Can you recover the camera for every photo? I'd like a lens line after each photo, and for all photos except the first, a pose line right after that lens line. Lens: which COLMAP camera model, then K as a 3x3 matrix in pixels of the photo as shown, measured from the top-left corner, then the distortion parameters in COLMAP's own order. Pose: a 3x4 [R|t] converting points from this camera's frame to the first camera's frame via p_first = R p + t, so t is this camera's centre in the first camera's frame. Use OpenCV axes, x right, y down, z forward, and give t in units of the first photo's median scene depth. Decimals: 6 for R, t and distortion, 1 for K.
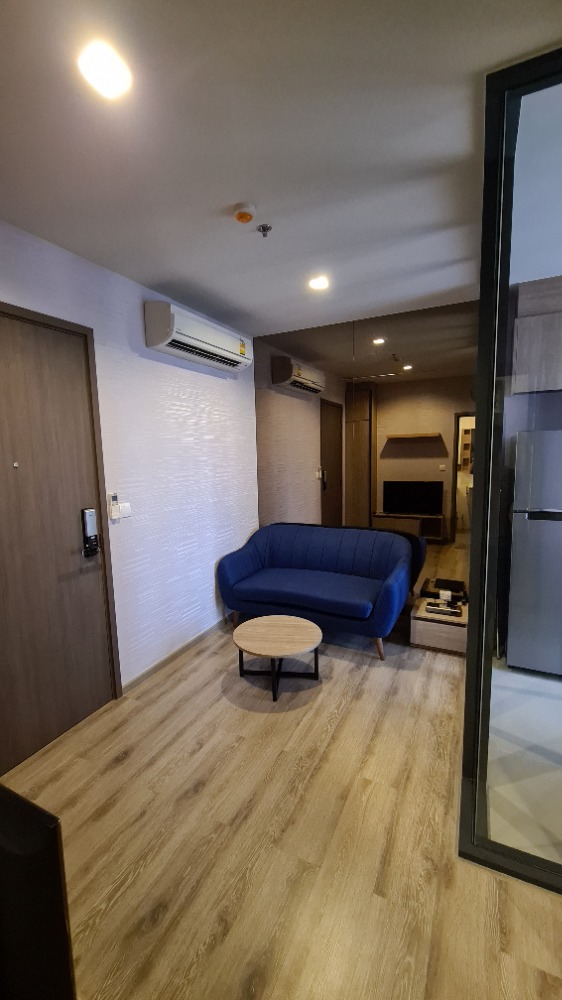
lens RADIAL K [[409.7, 0, 274.6], [0, 409.7, 500.6], [0, 0, 1]] dist [-0.000361, 0.000047]
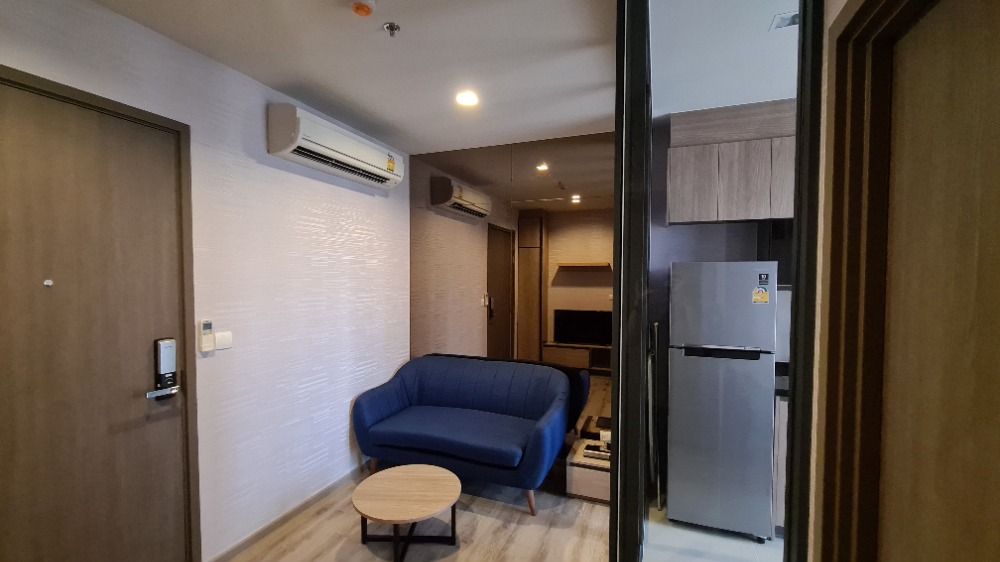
lens RADIAL K [[409.7, 0, 503.1], [0, 409.7, 288.7], [0, 0, 1]] dist [-0.000361, 0.000047]
pose [[0.993994, 0.026142, 0.106267, 0.092758], [-0.016339, 0.995616, -0.092098, -0.012355], [-0.108208, 0.089809, 0.990063, 0.095160]]
